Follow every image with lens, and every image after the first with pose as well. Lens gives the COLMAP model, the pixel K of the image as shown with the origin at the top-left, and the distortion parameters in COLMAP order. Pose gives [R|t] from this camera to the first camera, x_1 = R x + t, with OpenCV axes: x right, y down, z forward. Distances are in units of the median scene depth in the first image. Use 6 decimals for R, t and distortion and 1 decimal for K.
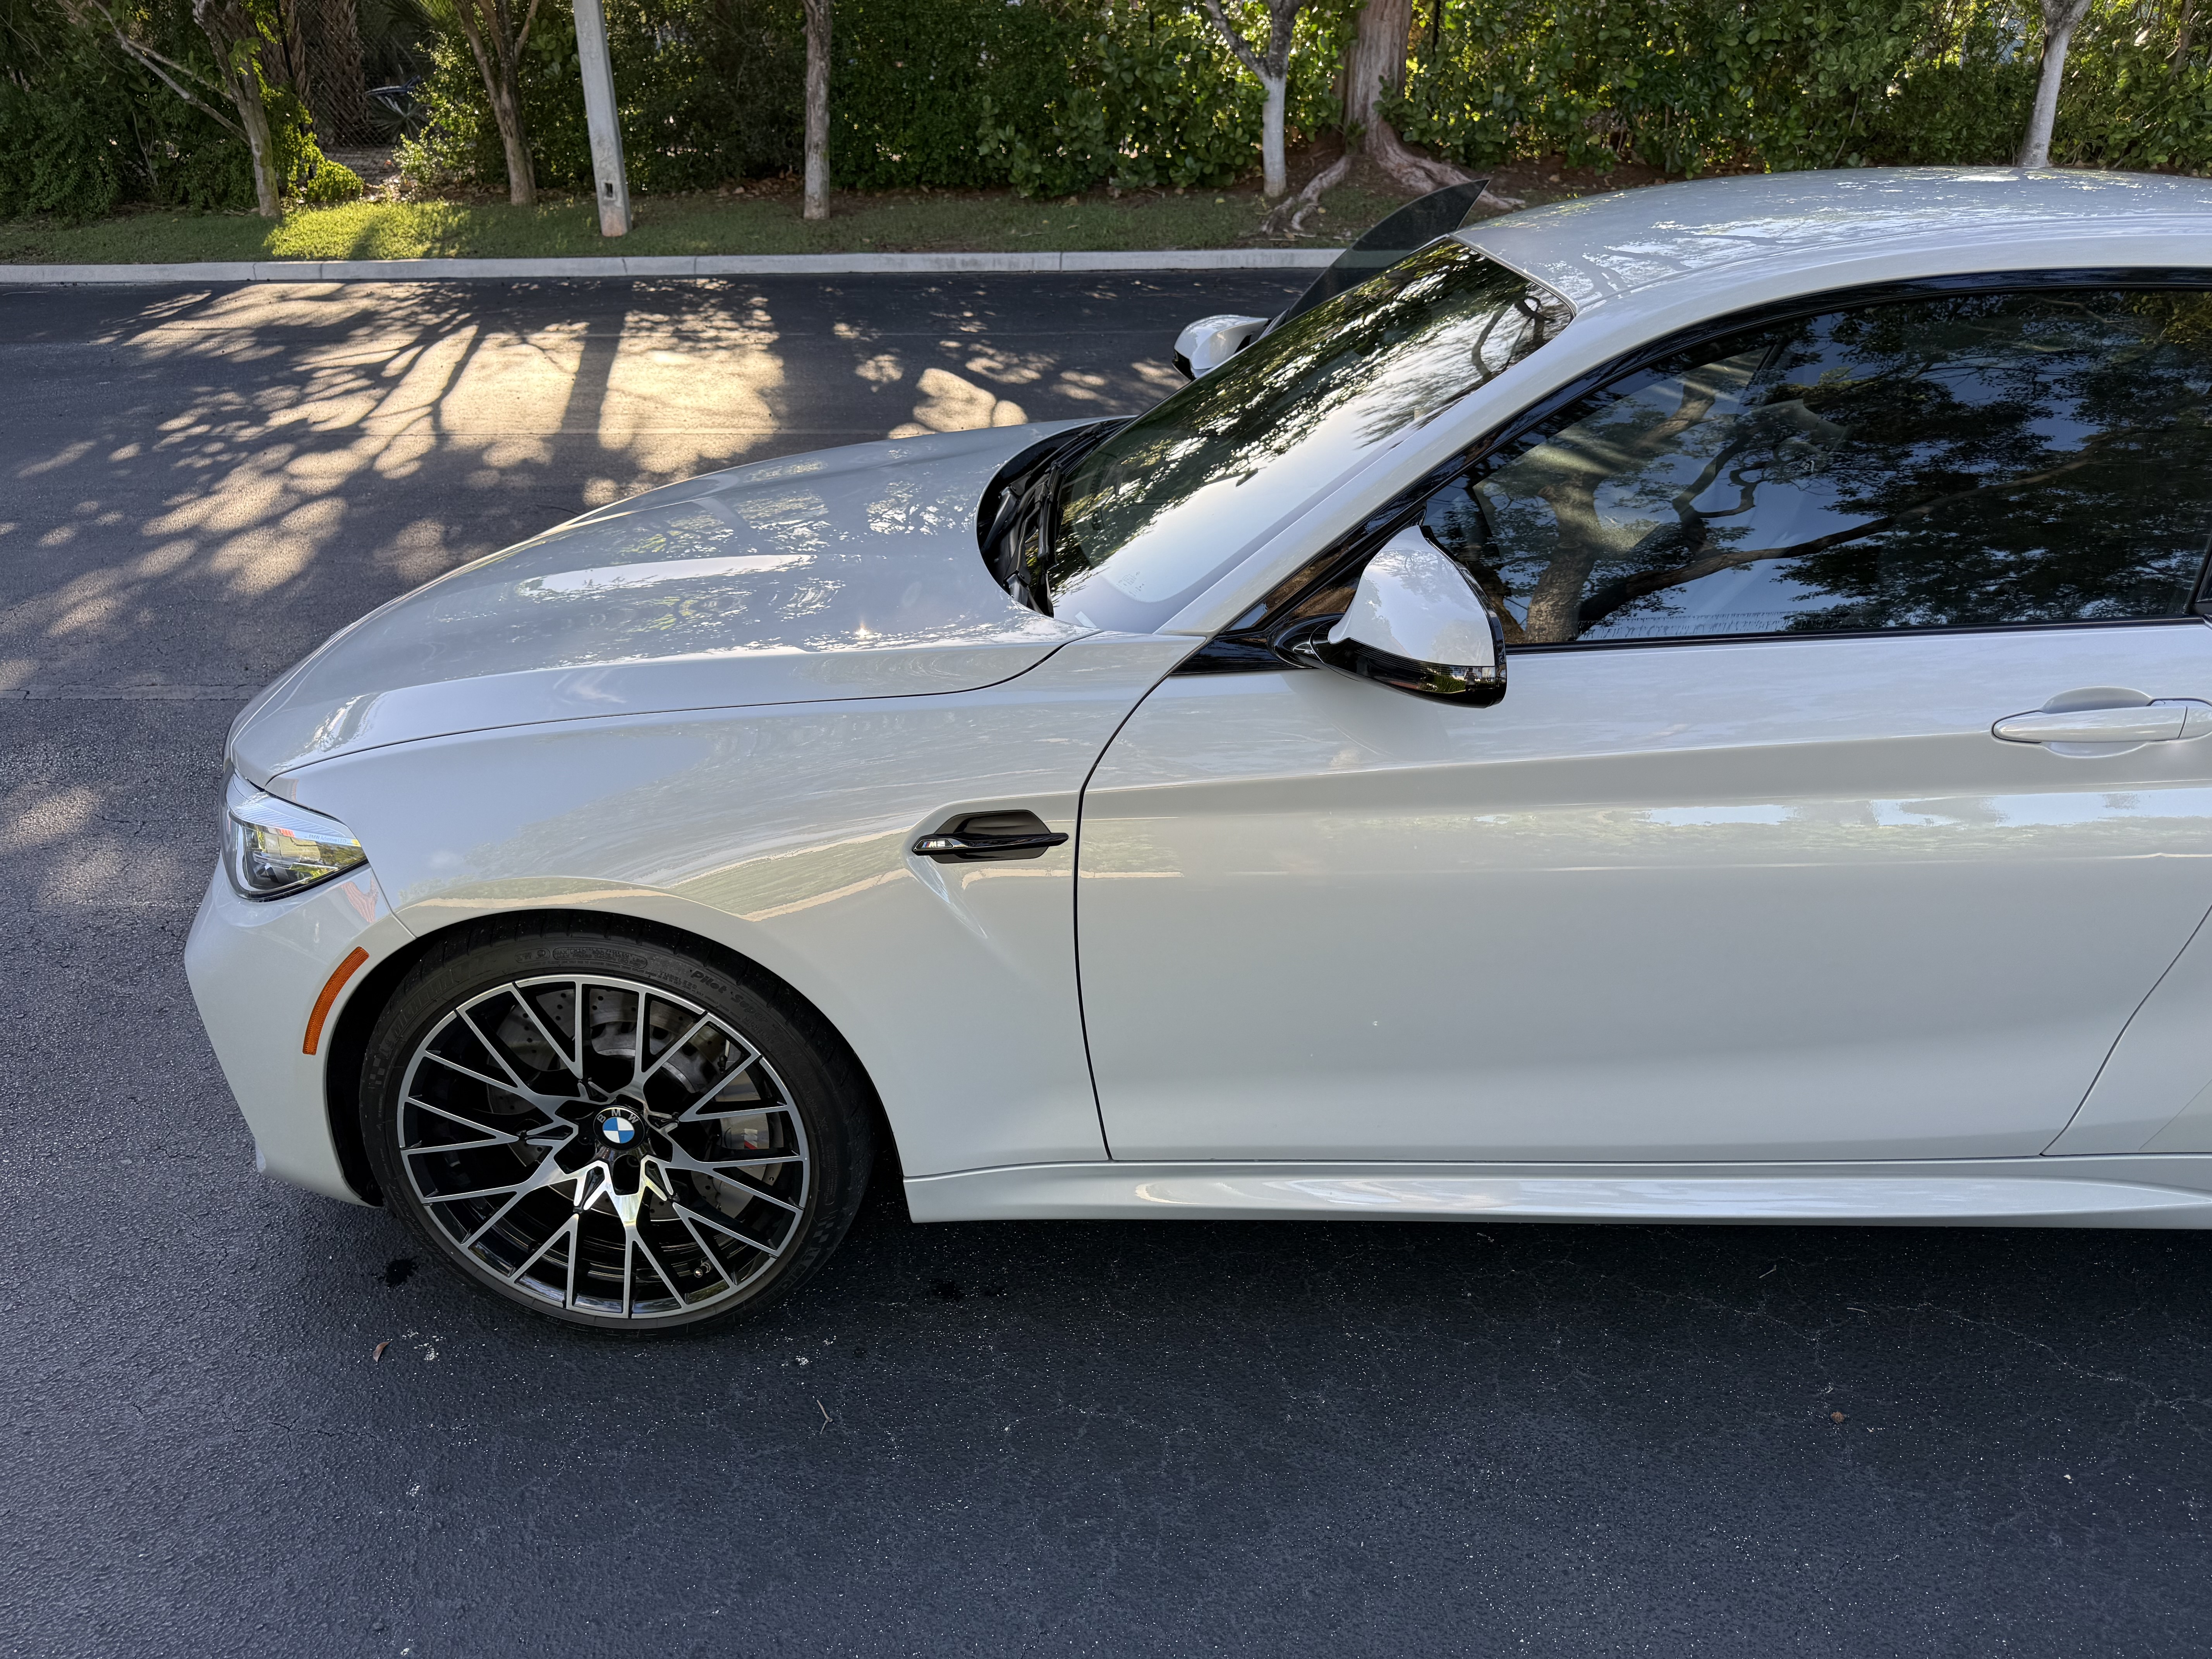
lens RADIAL K [[1591.3, 0, 1114.4], [0, 1591.3, 828.2], [0, 0, 1]] dist [0.012129, -0.018846]
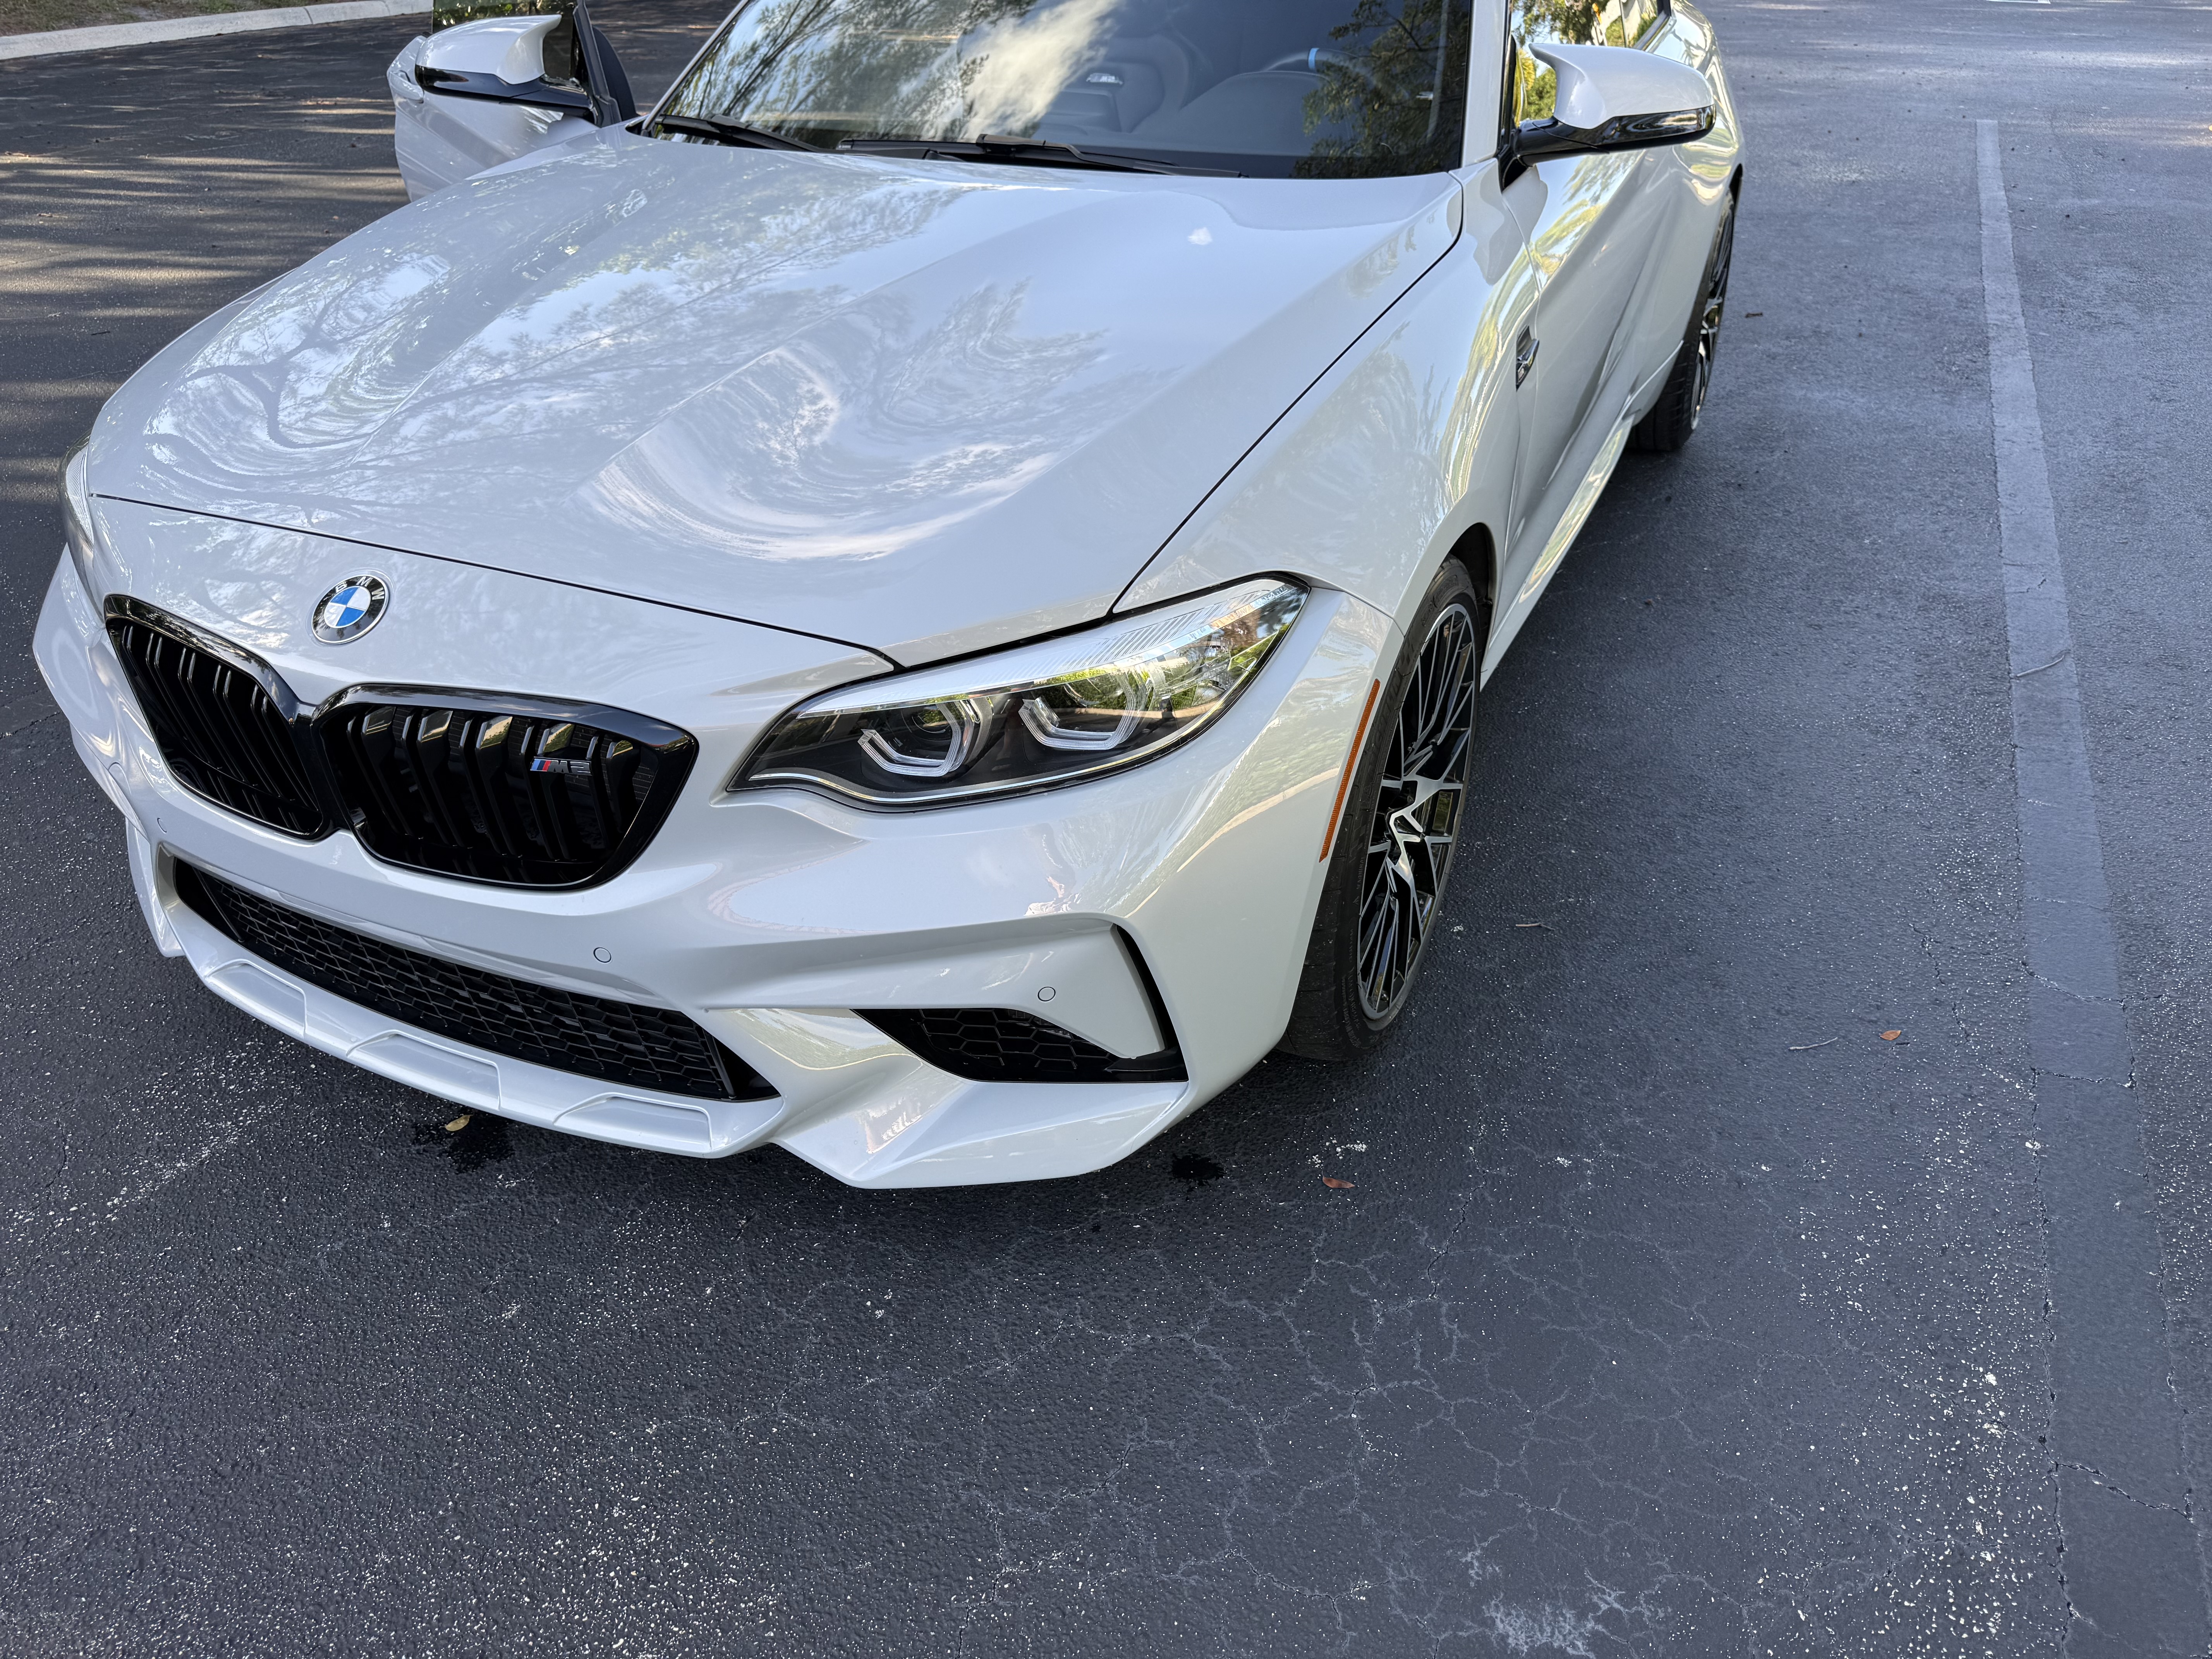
lens RADIAL K [[1591.3, 0, 1110.3], [0, 1591.3, 838.4], [0, 0, 1]] dist [0.012129, -0.018846]
pose [[0.387352, -0.481276, 0.786341, -1.118591], [0.391069, 0.858164, 0.332594, -0.173972], [-0.834879, 0.178682, 0.520624, 0.624162]]
